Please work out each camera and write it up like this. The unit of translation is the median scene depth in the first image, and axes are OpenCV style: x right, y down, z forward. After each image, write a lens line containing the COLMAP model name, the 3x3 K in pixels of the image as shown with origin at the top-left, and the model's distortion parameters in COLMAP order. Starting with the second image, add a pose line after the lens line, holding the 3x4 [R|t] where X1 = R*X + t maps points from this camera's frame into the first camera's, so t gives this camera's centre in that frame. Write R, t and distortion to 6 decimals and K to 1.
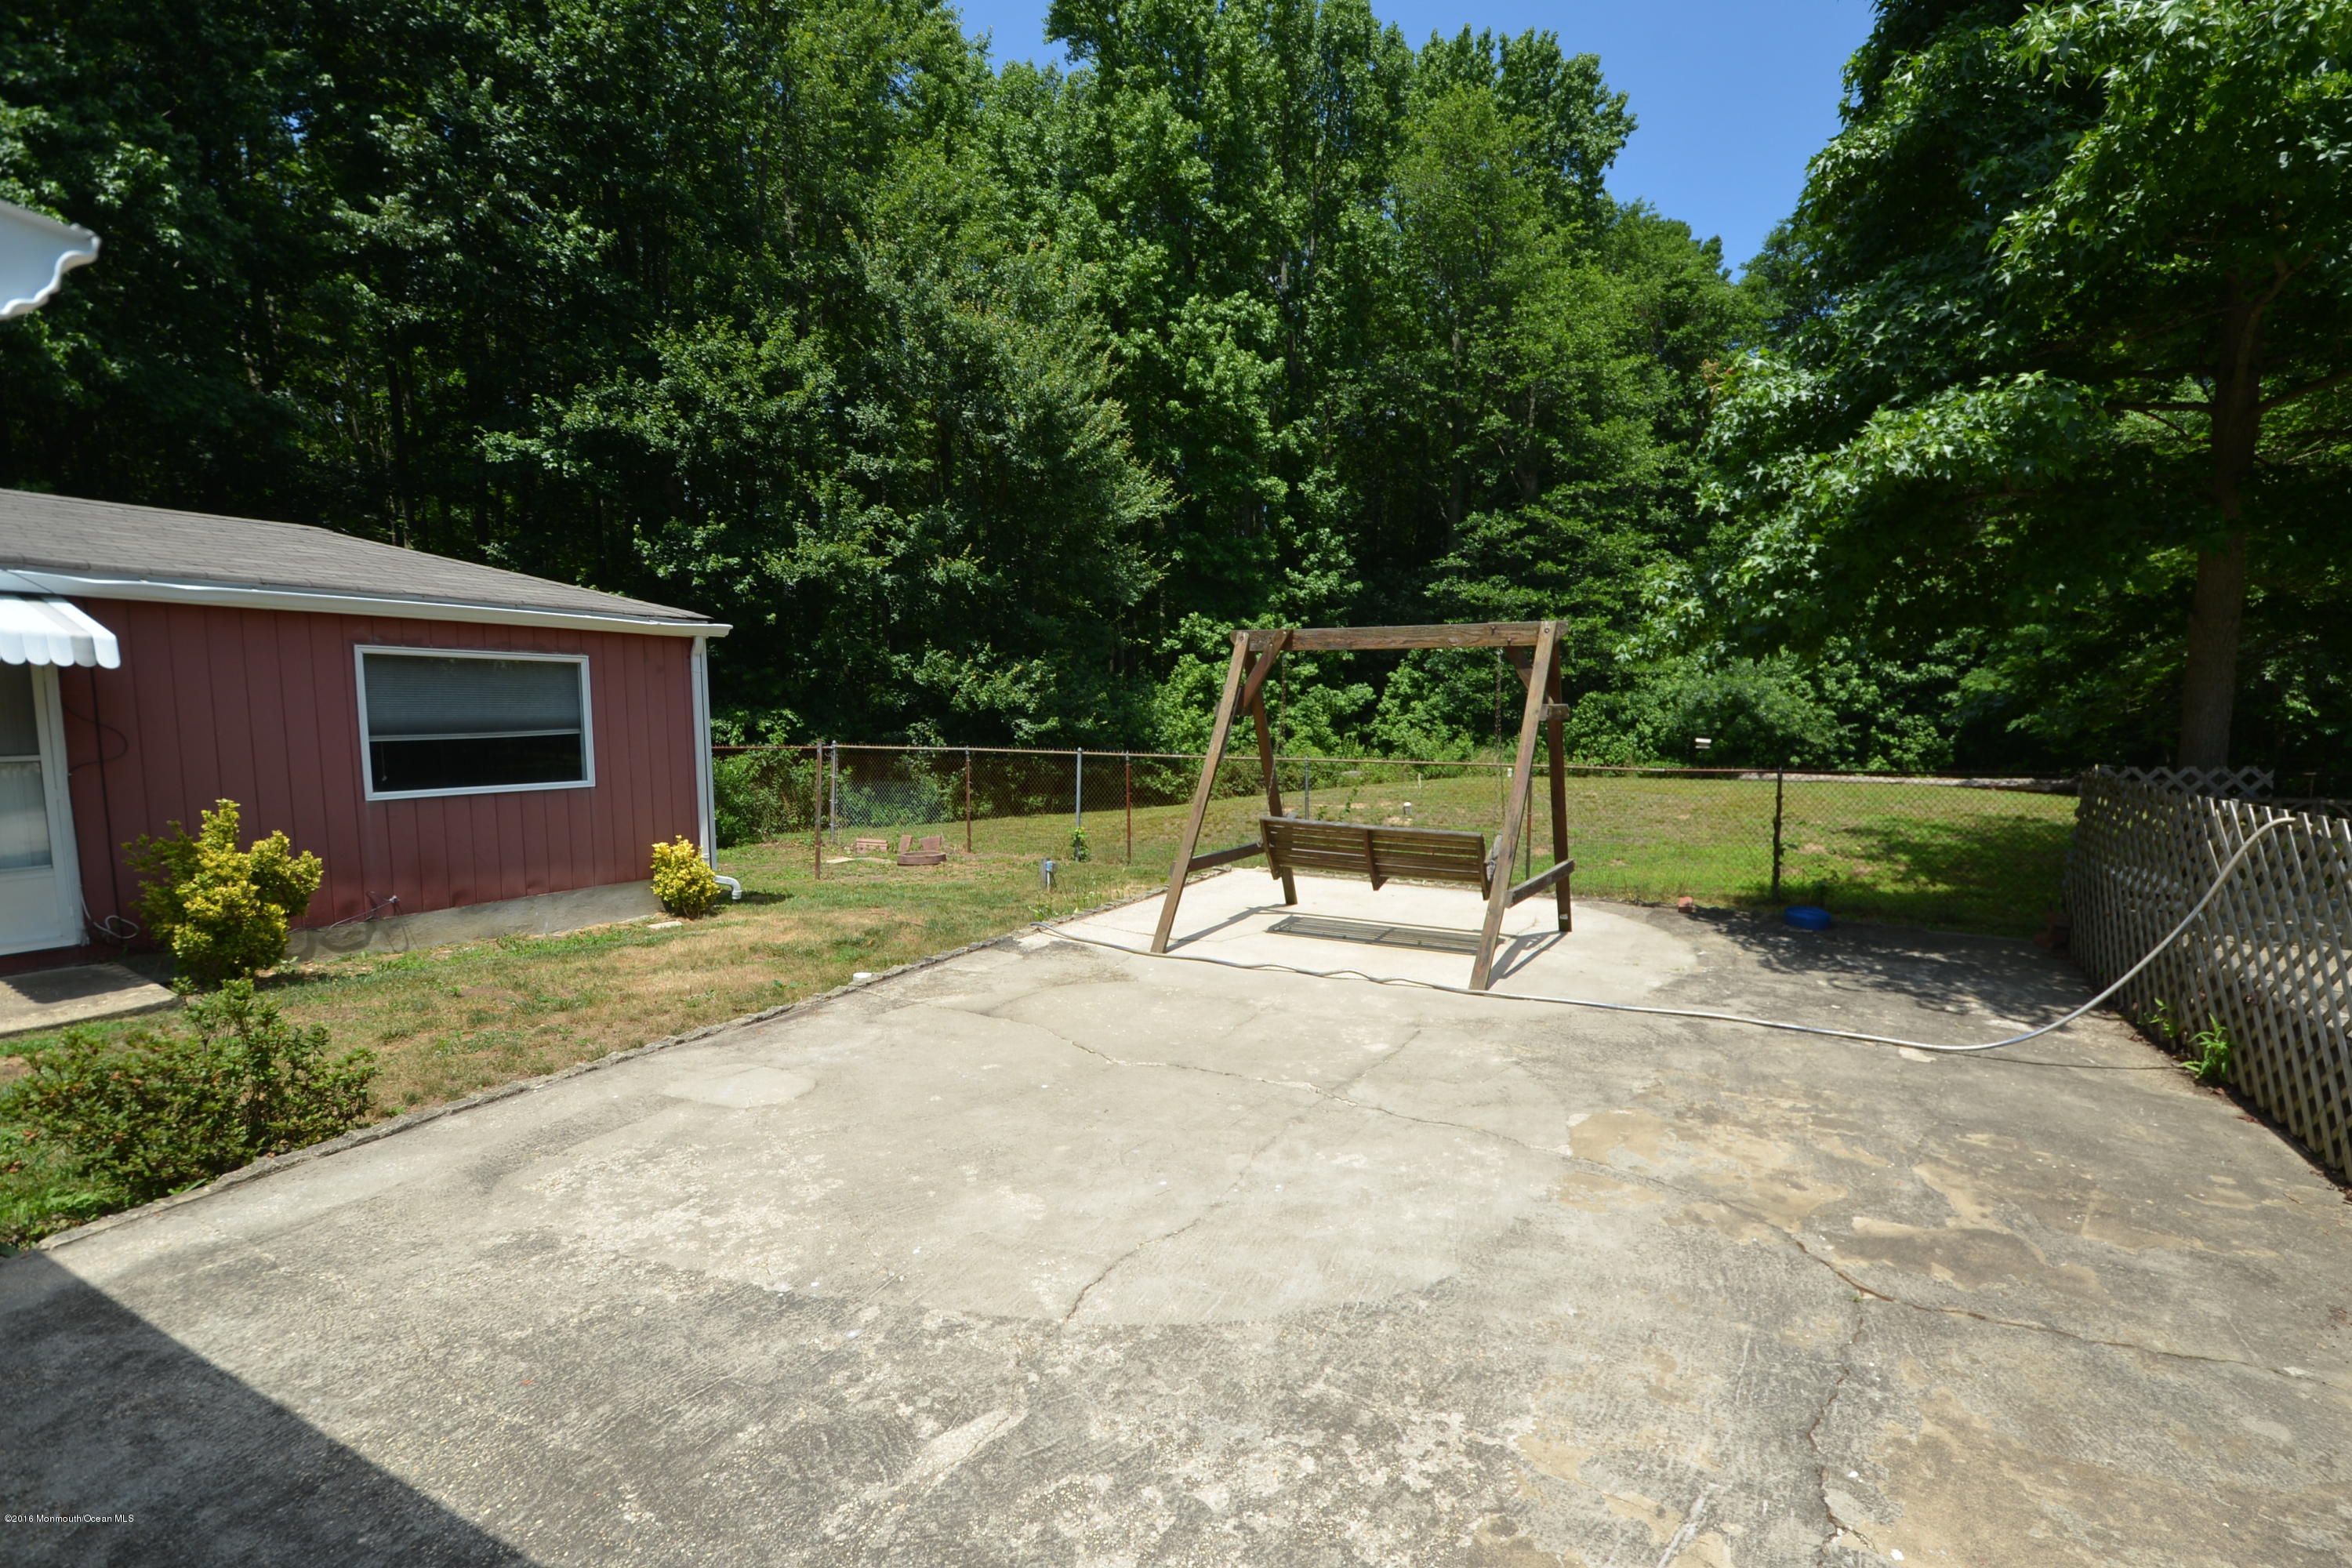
lens RADIAL K [[1014.2, 0, 1250.9], [0, 1014.2, 796.6], [0, 0, 1]] dist [0.019498, -0.021410]
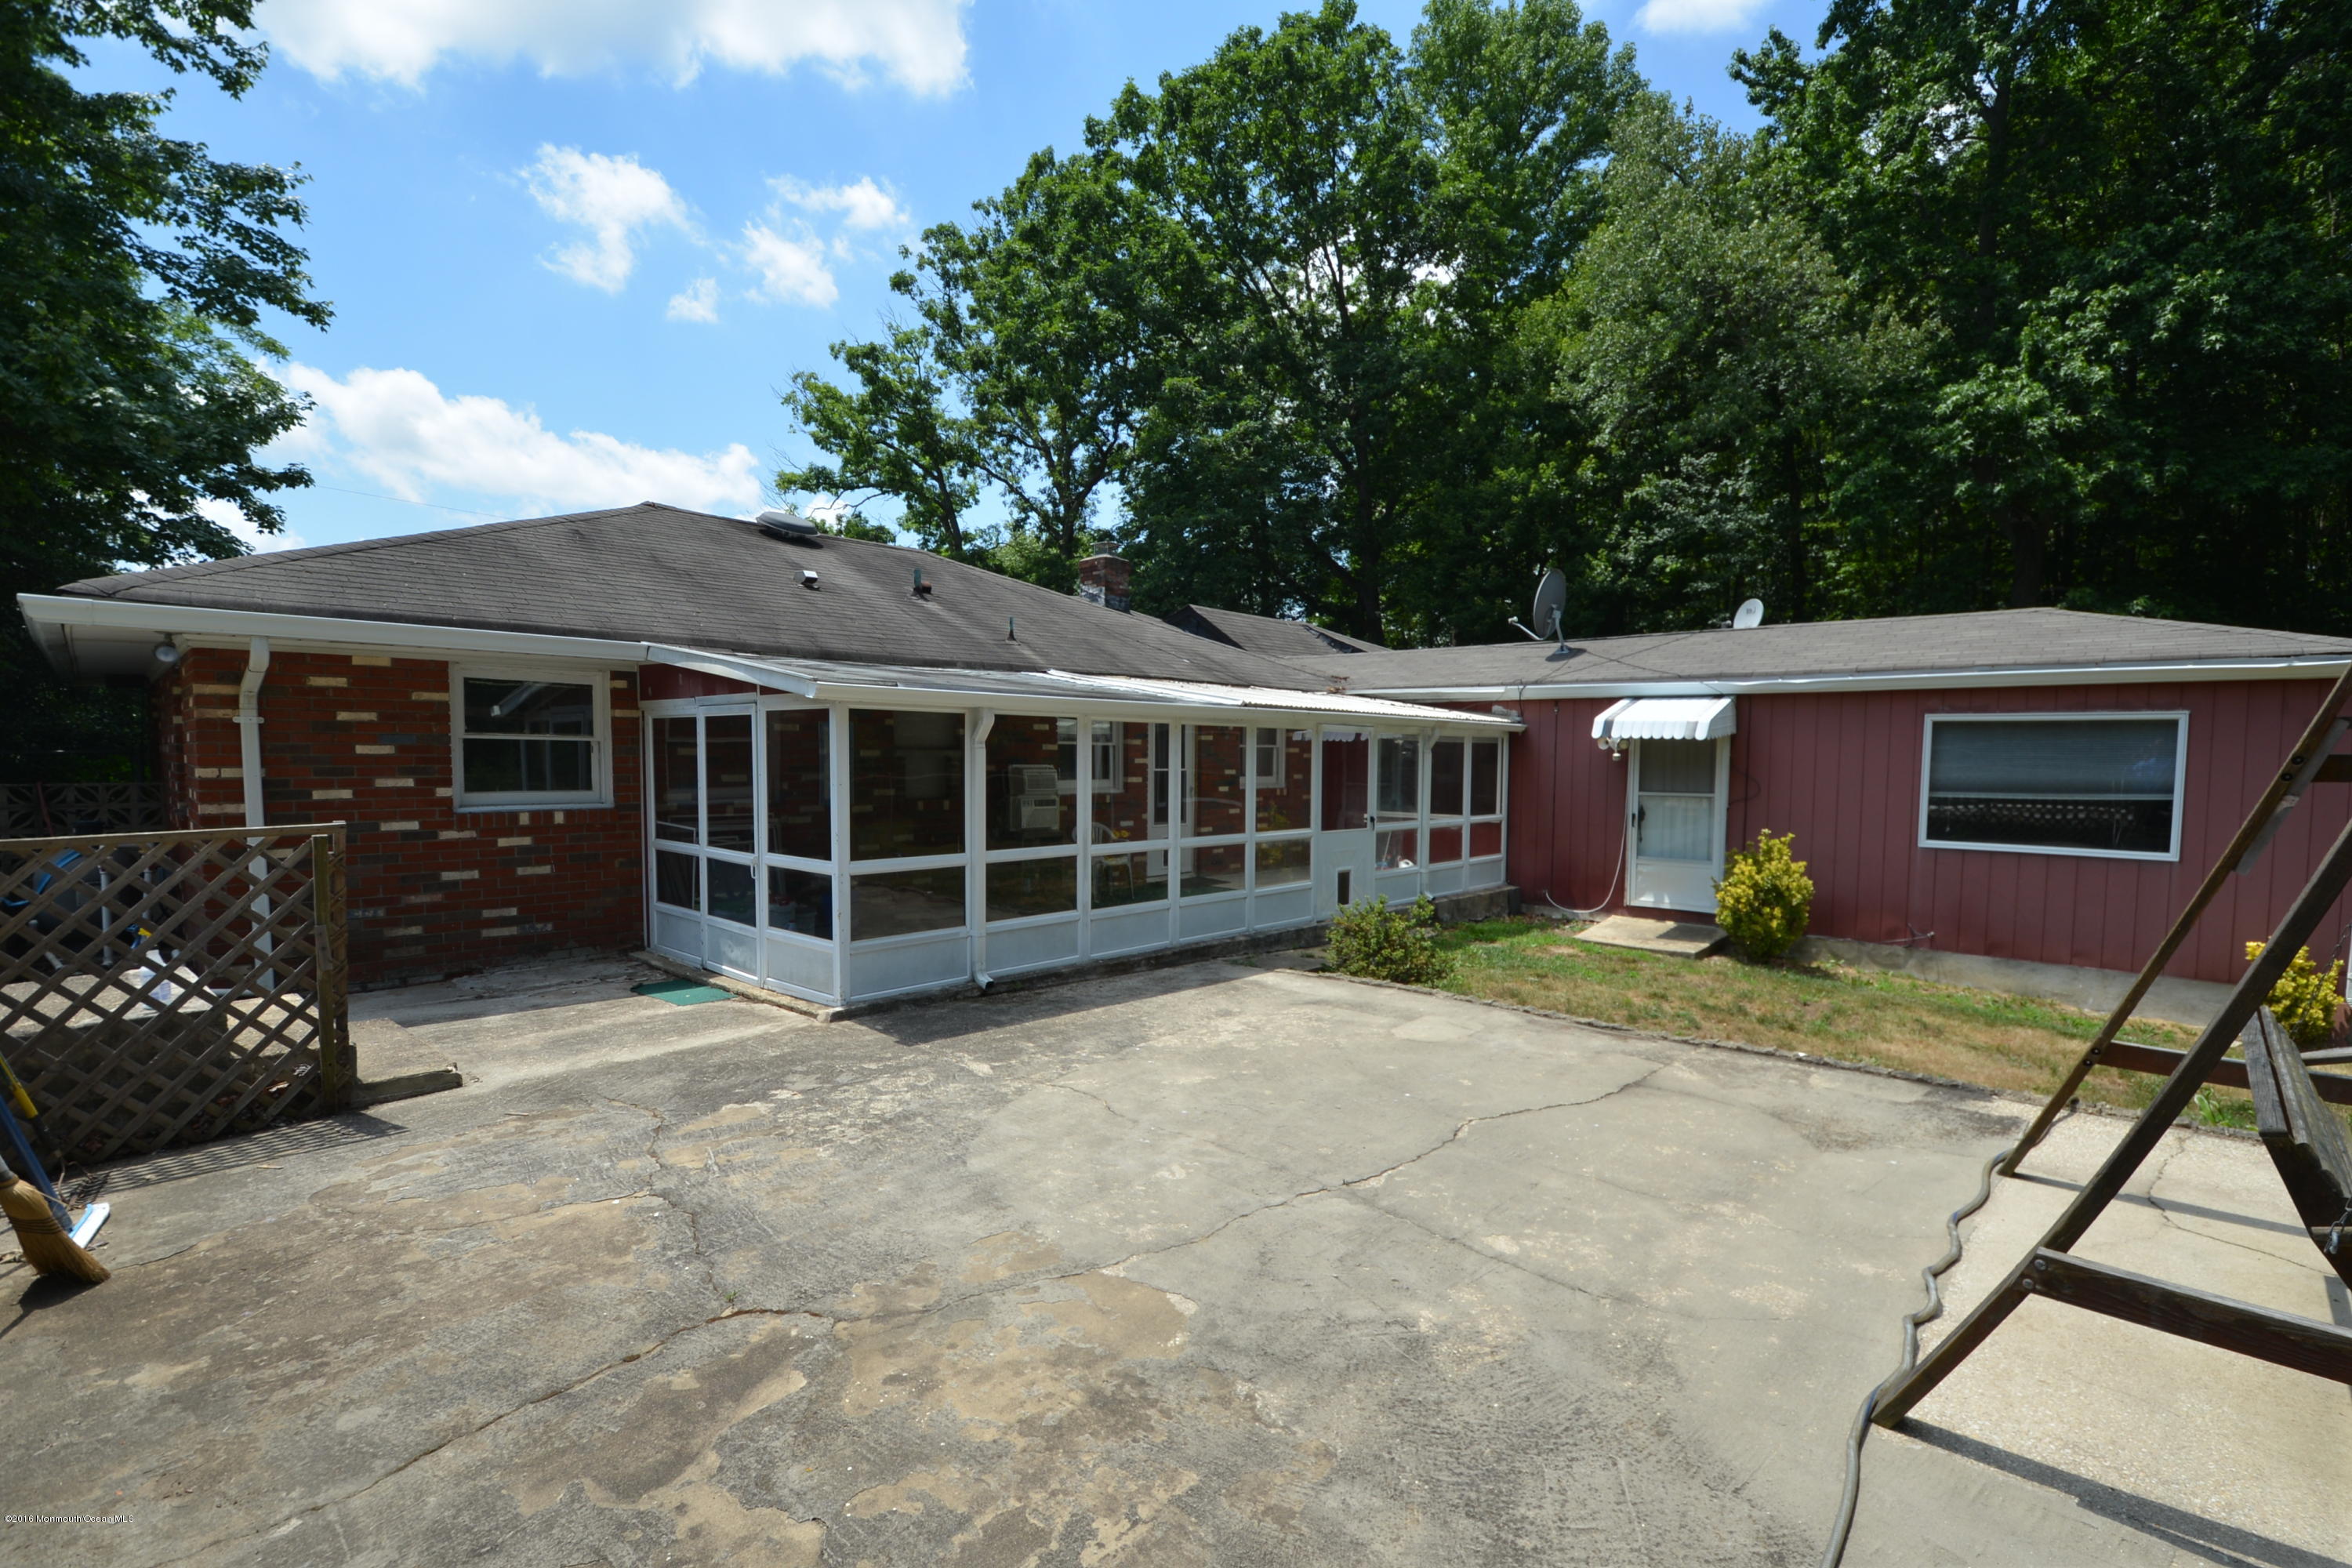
lens RADIAL K [[1014.2, 0, 1250.9], [0, 1014.2, 796.6], [0, 0, 1]] dist [0.019498, -0.021410]
pose [[-0.249972, 0.028630, -0.967830, 1.145527], [-0.095558, 0.993954, 0.054083, -0.107729], [0.963526, 0.106003, -0.245725, 1.343286]]
